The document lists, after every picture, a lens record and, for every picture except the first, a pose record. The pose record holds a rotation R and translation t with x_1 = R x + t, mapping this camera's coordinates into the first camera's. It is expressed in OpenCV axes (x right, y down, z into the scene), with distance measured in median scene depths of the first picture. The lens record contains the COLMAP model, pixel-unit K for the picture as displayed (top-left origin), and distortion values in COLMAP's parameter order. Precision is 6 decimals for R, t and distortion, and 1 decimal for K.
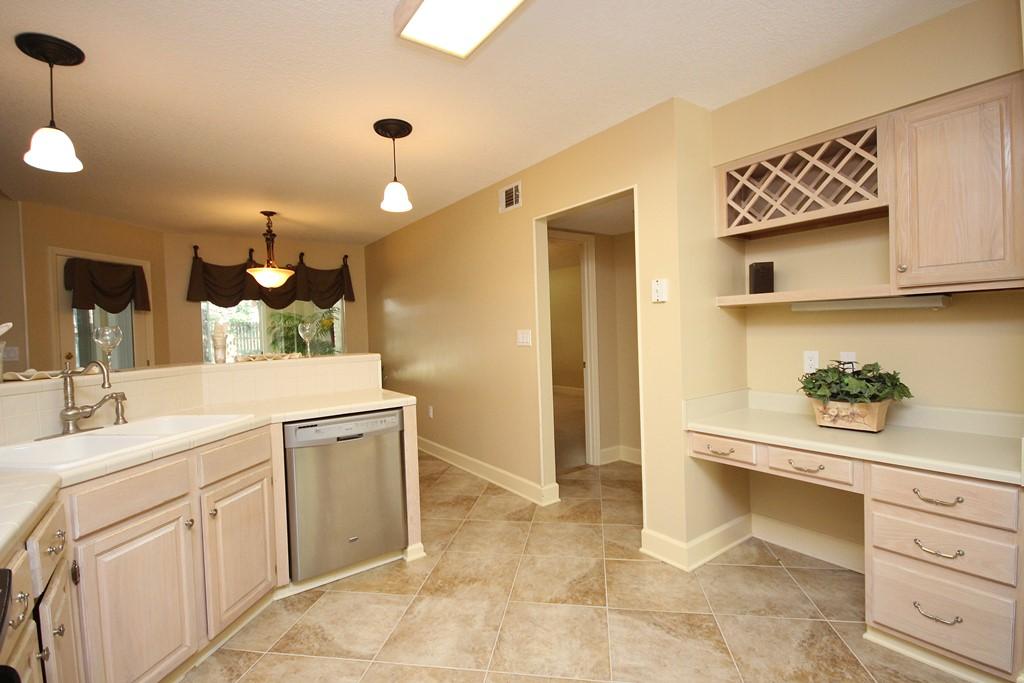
lens RADIAL K [[469.0, 0, 512.0], [0, 469.0, 341.5], [0, 0, 1]] dist [-0.000991, -0.000126]
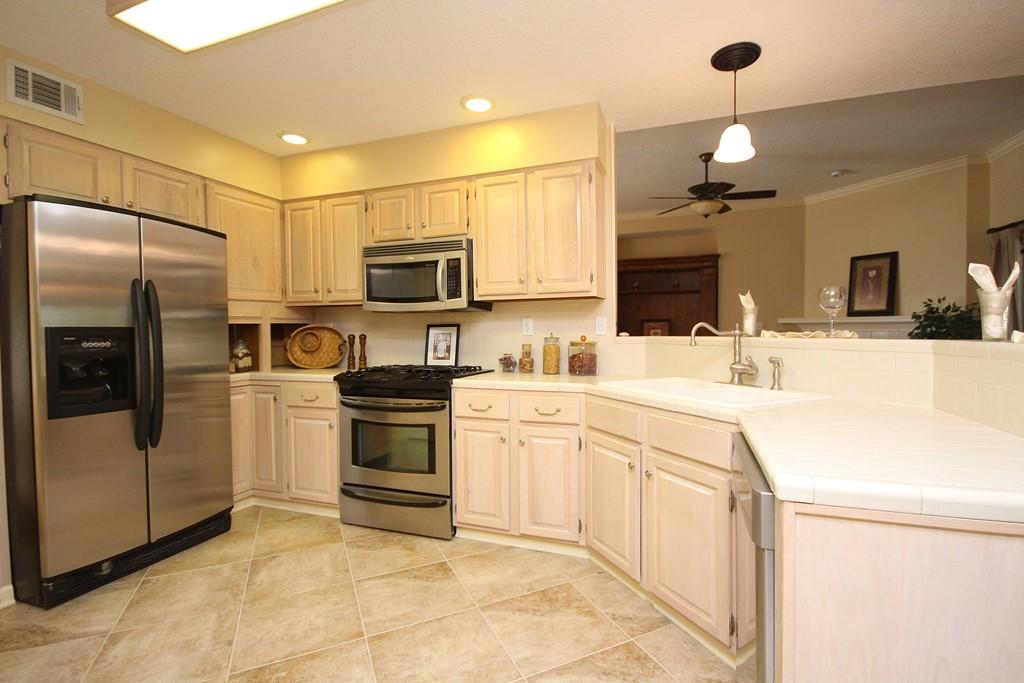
lens RADIAL K [[469.0, 0, 512.0], [0, 469.0, 341.5], [0, 0, 1]] dist [-0.000991, -0.000126]
pose [[-0.825954, 0.057575, -0.560789, 0.171421], [0.024573, 0.997502, 0.066220, -0.001809], [0.563201, 0.040914, -0.825306, 1.641143]]
